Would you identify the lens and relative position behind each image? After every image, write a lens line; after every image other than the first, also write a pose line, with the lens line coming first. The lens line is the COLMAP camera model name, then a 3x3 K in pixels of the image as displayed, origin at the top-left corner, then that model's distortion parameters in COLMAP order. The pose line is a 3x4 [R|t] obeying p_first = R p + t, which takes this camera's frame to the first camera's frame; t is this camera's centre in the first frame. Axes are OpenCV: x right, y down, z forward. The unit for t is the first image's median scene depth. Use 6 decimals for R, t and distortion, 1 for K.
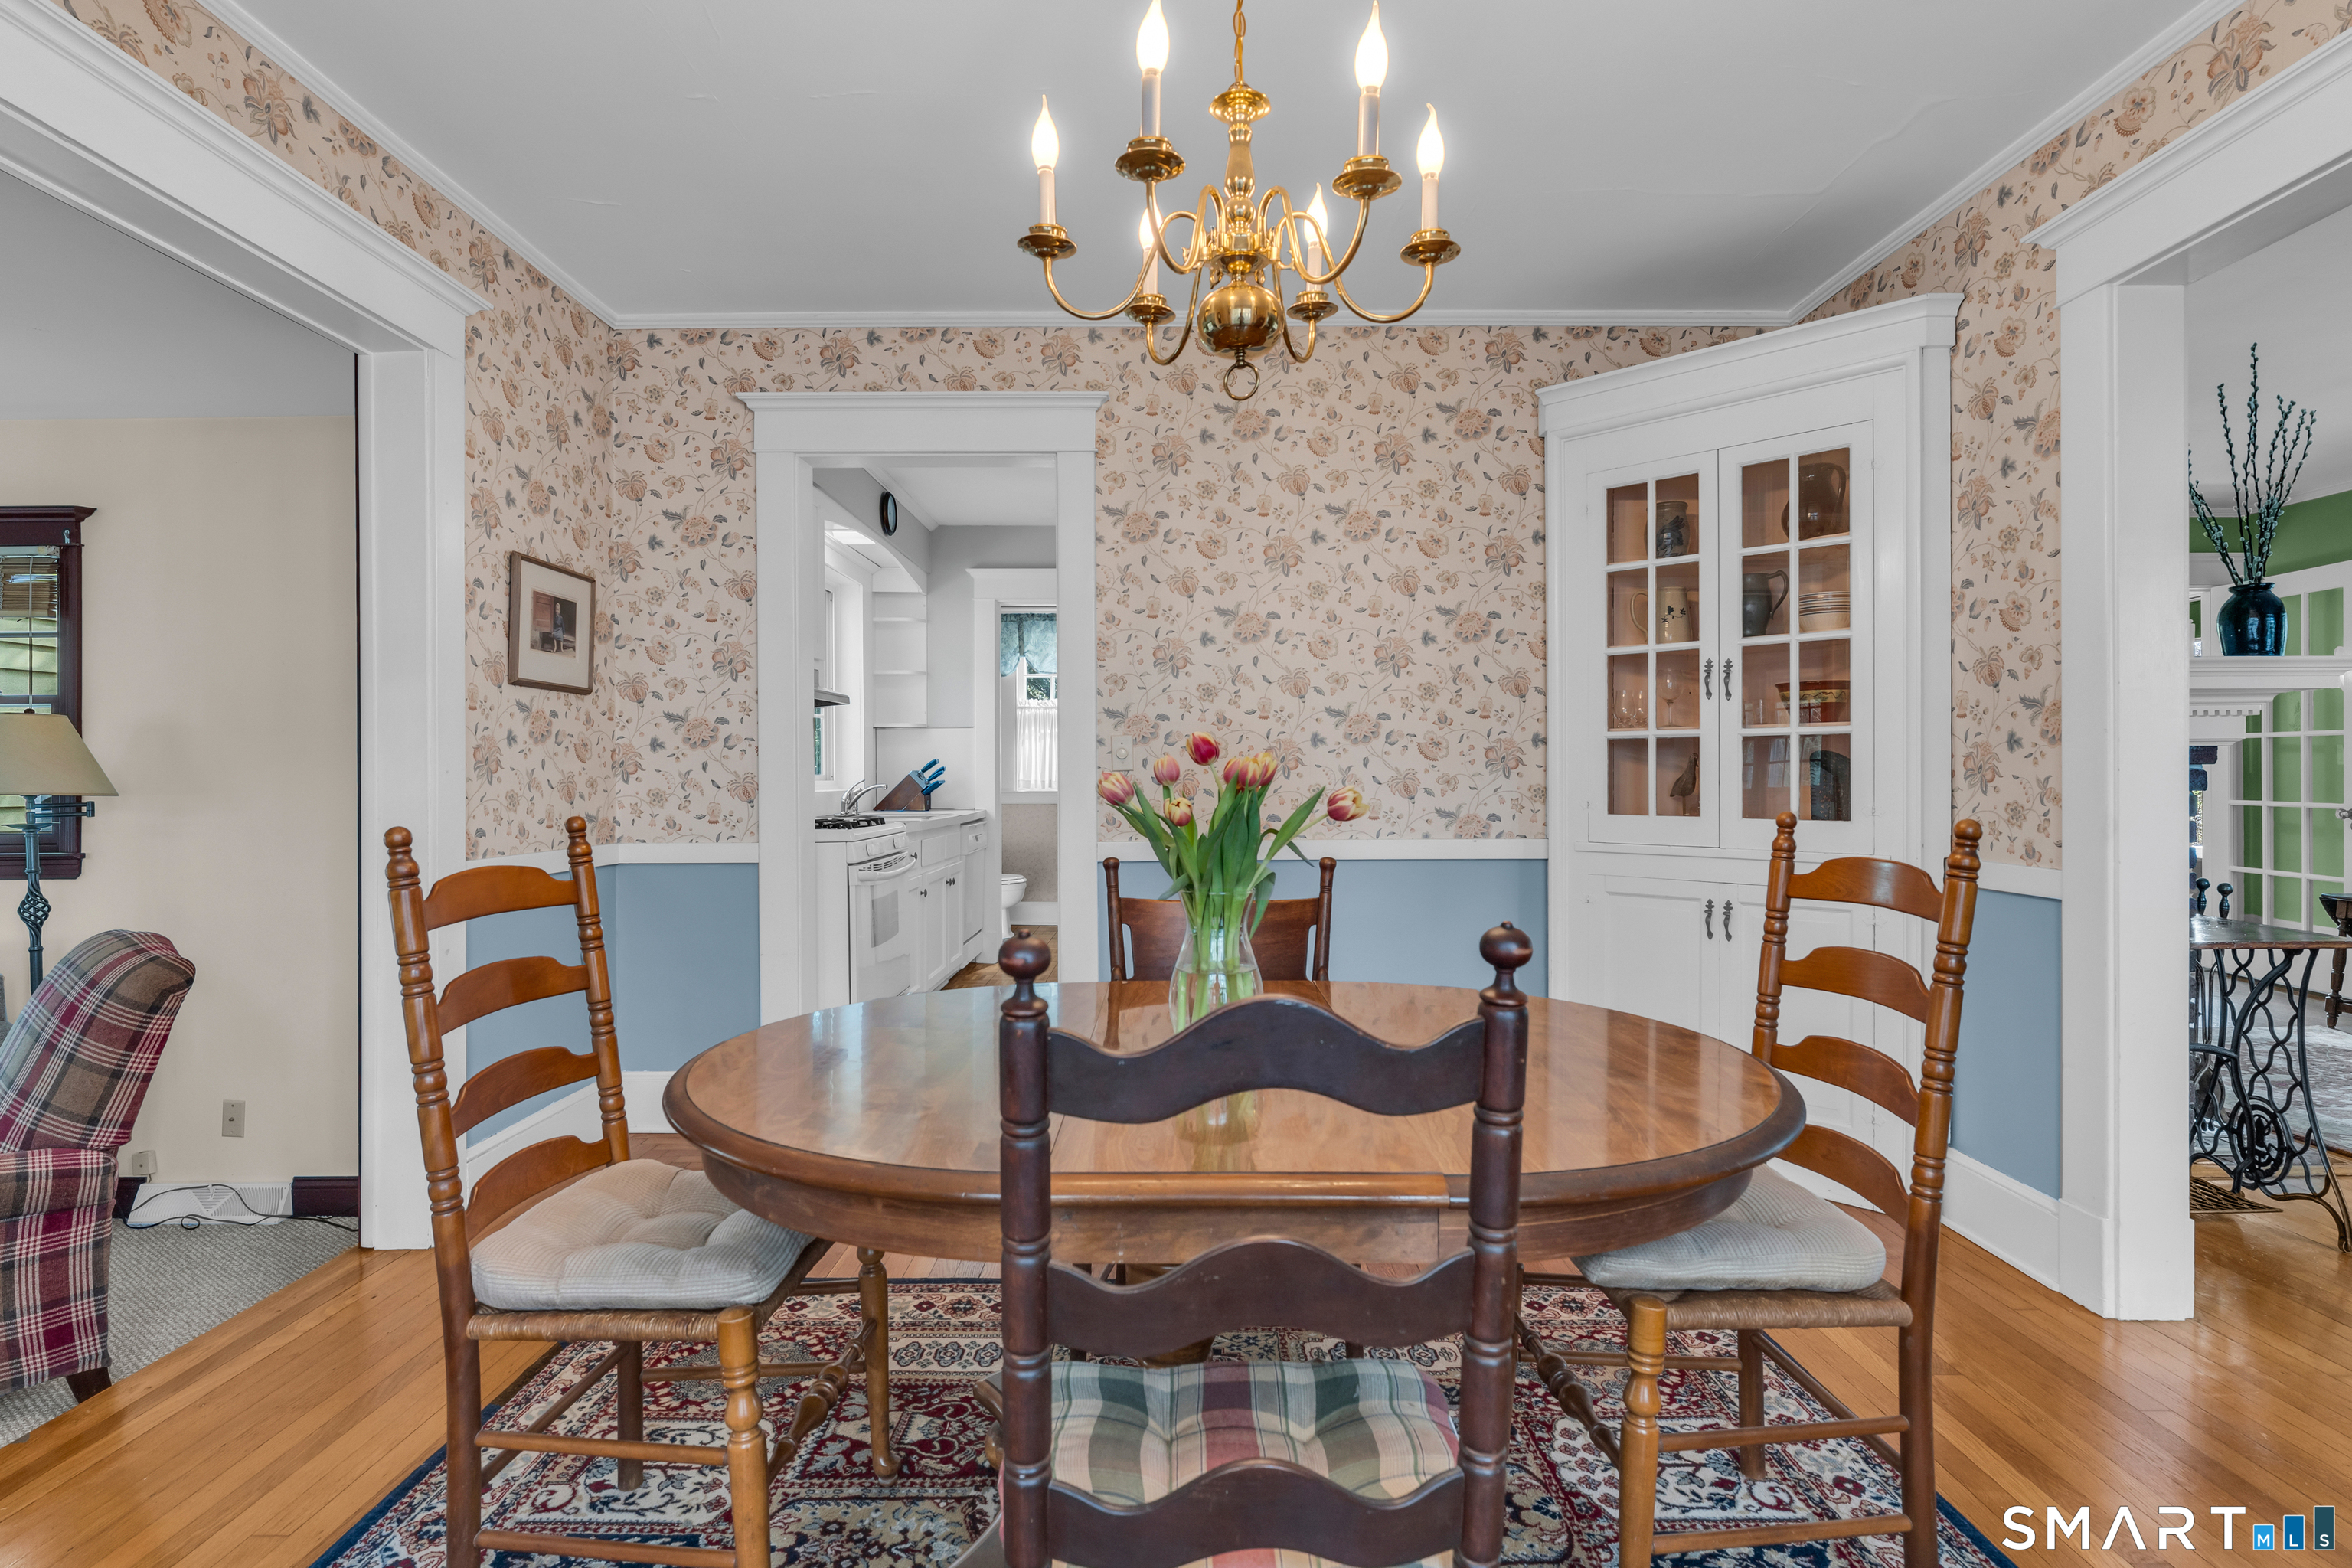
lens RADIAL K [[1142.6, 0, 1179.8], [0, 1142.6, 776.8], [0, 0, 1]] dist [-0.001798, -0.000331]
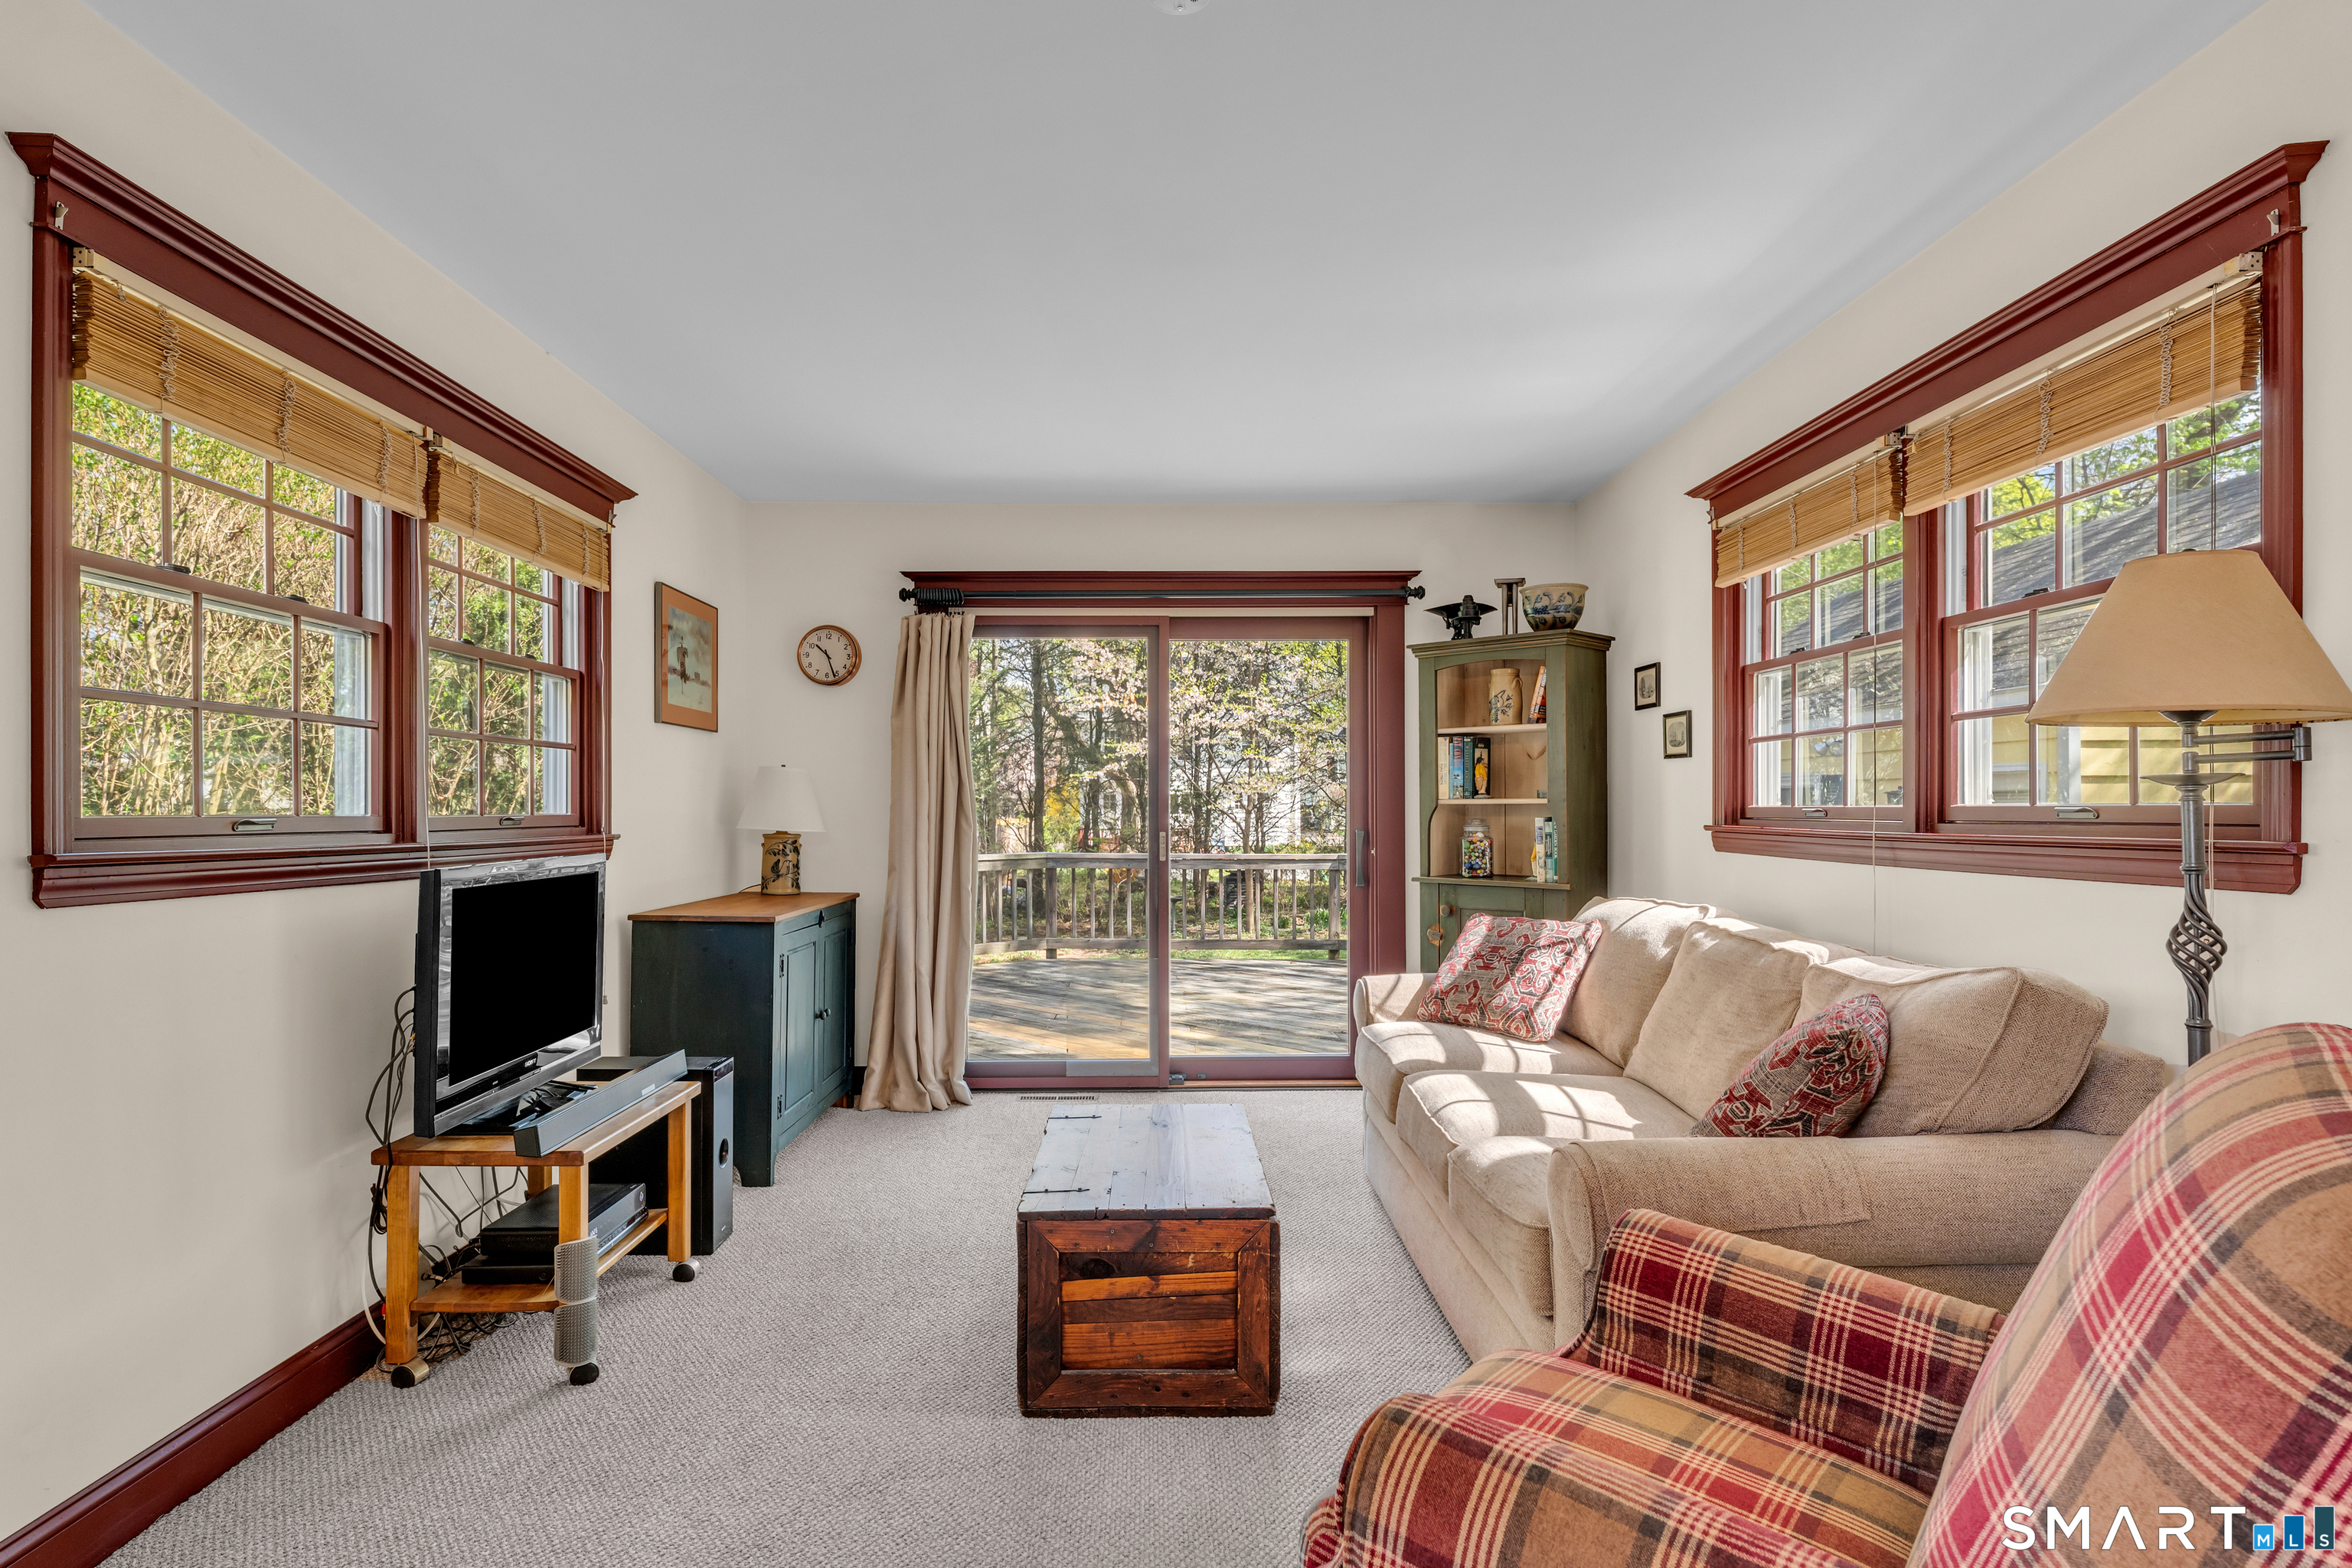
lens RADIAL K [[1276.5, 0, 1180.8], [0, 1276.5, 810.0], [0, 0, 1]] dist [-0.002328, -0.000692]
pose [[0.035662, 0.006625, -0.999342, -0.446832], [-0.003629, 0.999972, 0.006499, 0.052793], [0.999357, 0.003395, 0.035685, 0.519031]]
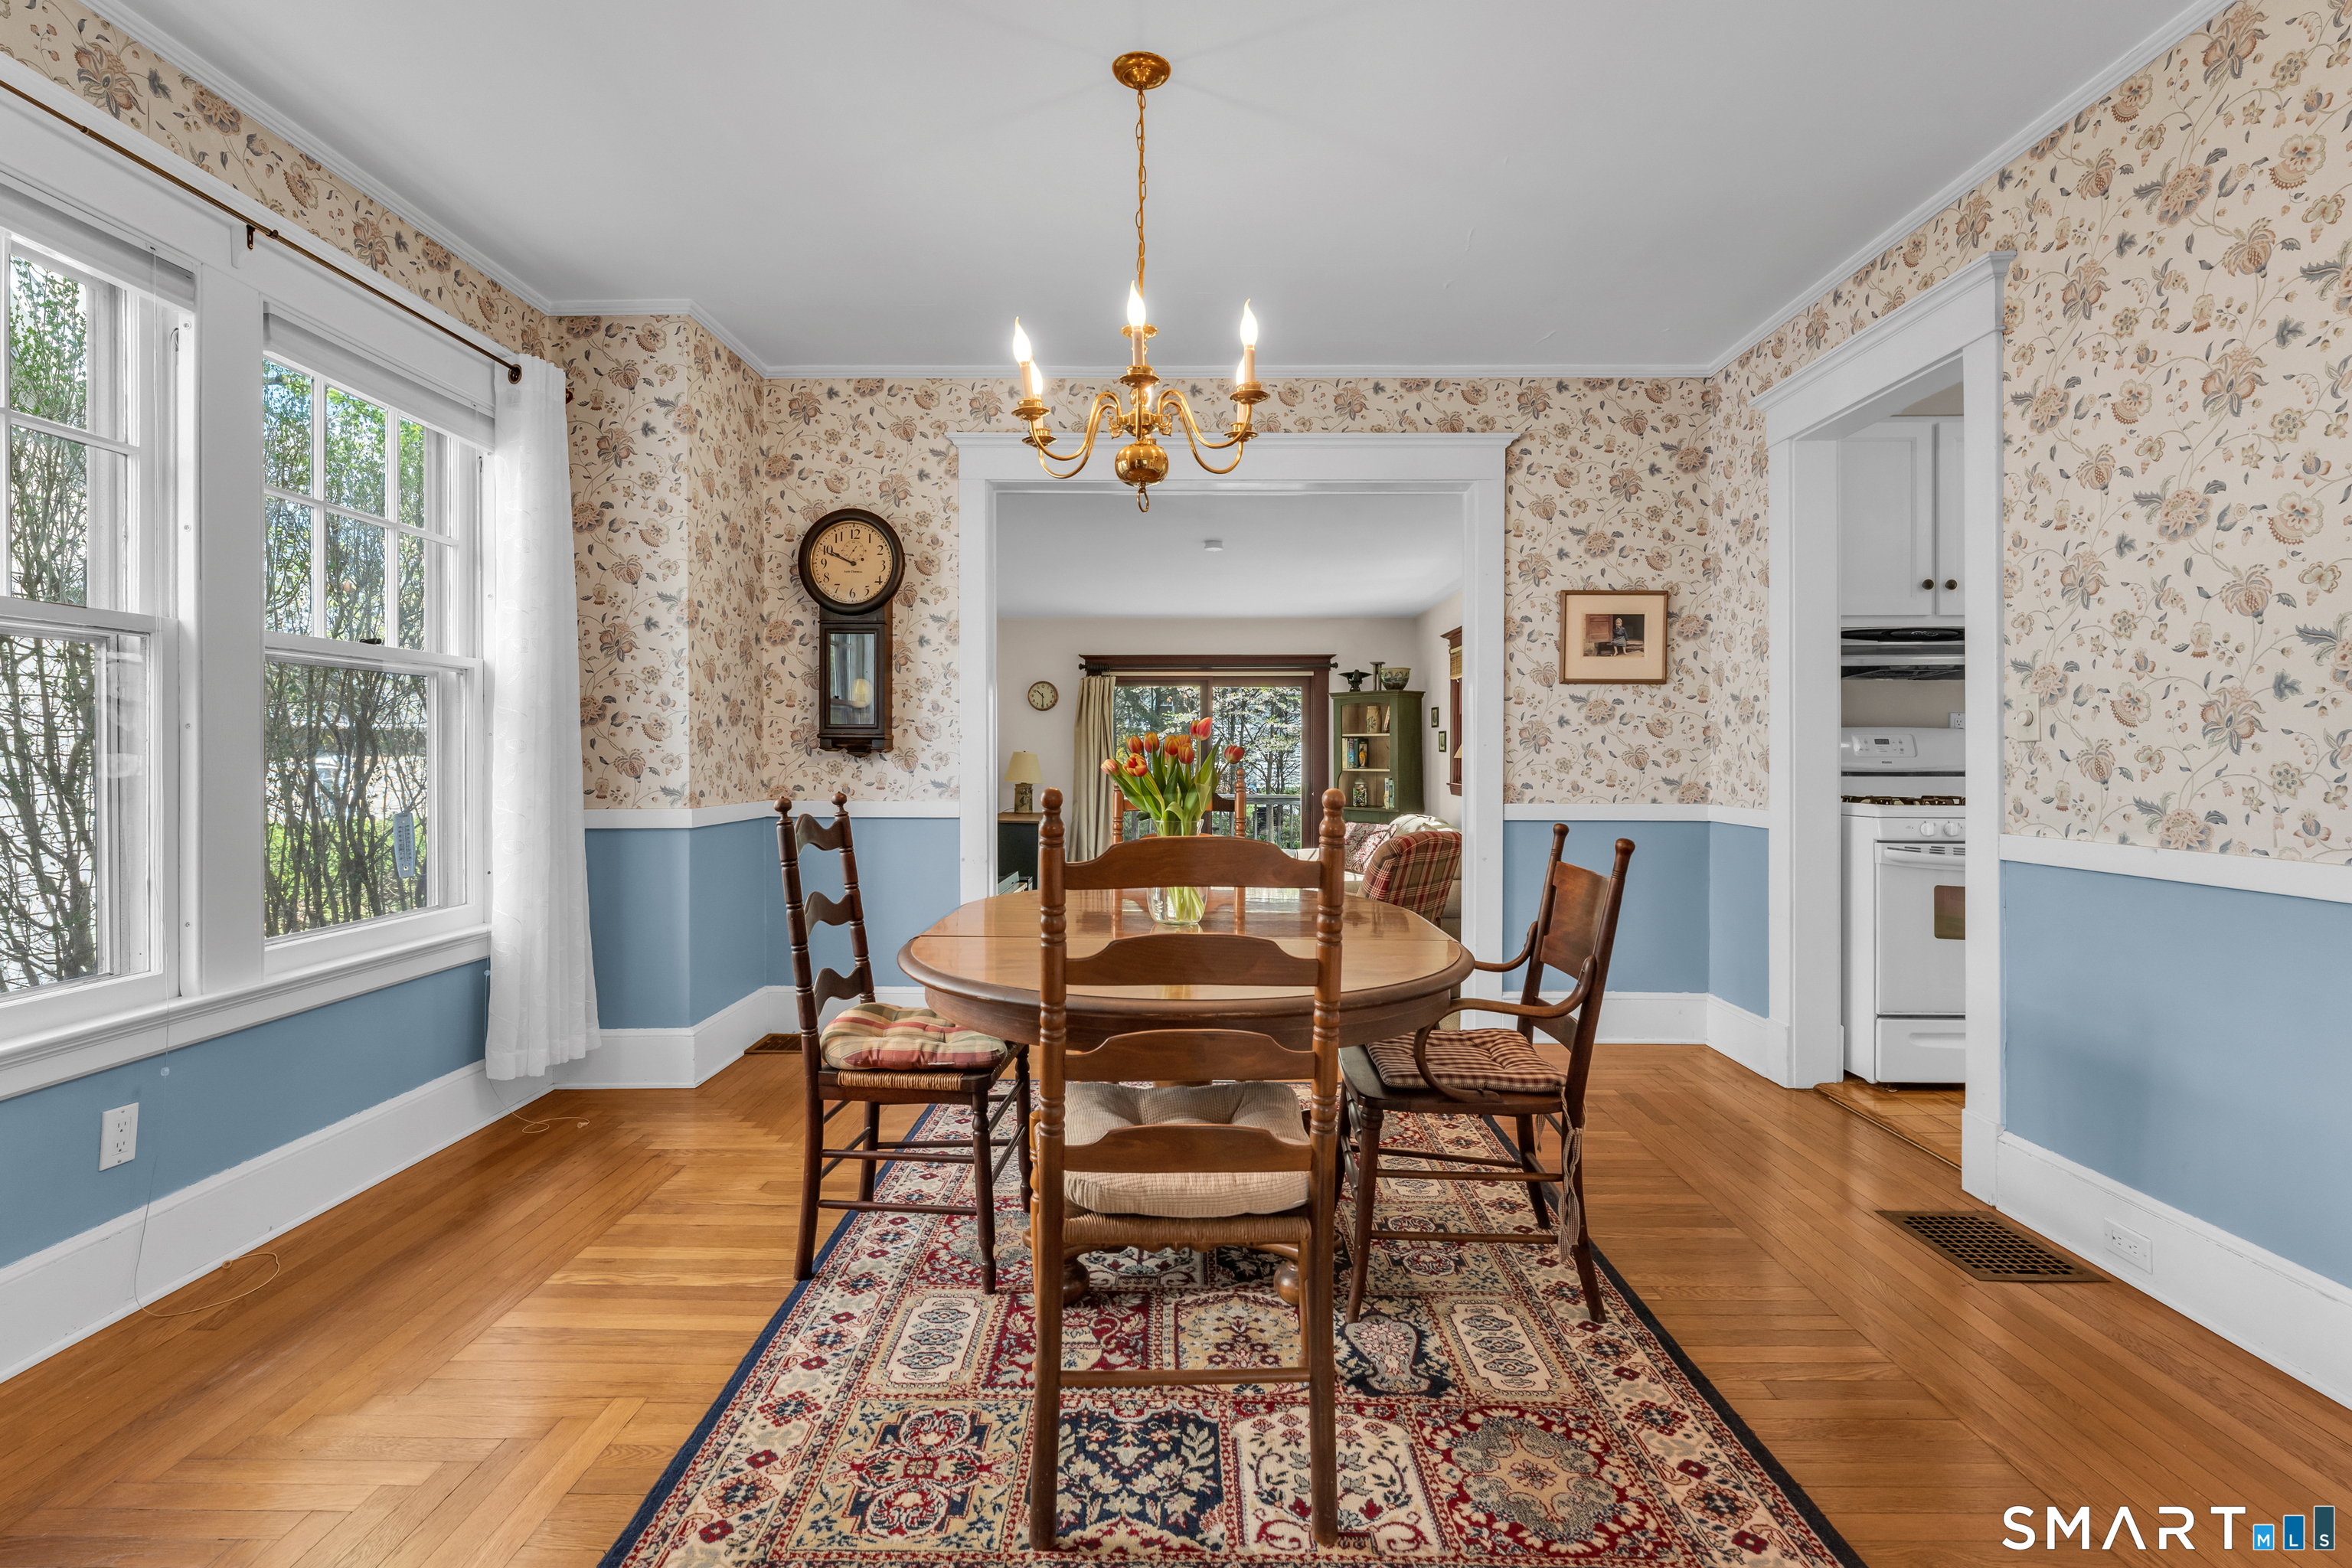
lens RADIAL K [[1108.7, 0, 1171.2], [0, 1108.7, 753.8], [0, 0, 1]] dist [-0.000755, 0.000010]
pose [[-0.010444, 0.005064, -0.999933, 0.746197], [-0.003161, 0.999982, 0.005097, 0.000834], [0.999940, 0.003214, -0.010428, 0.488025]]
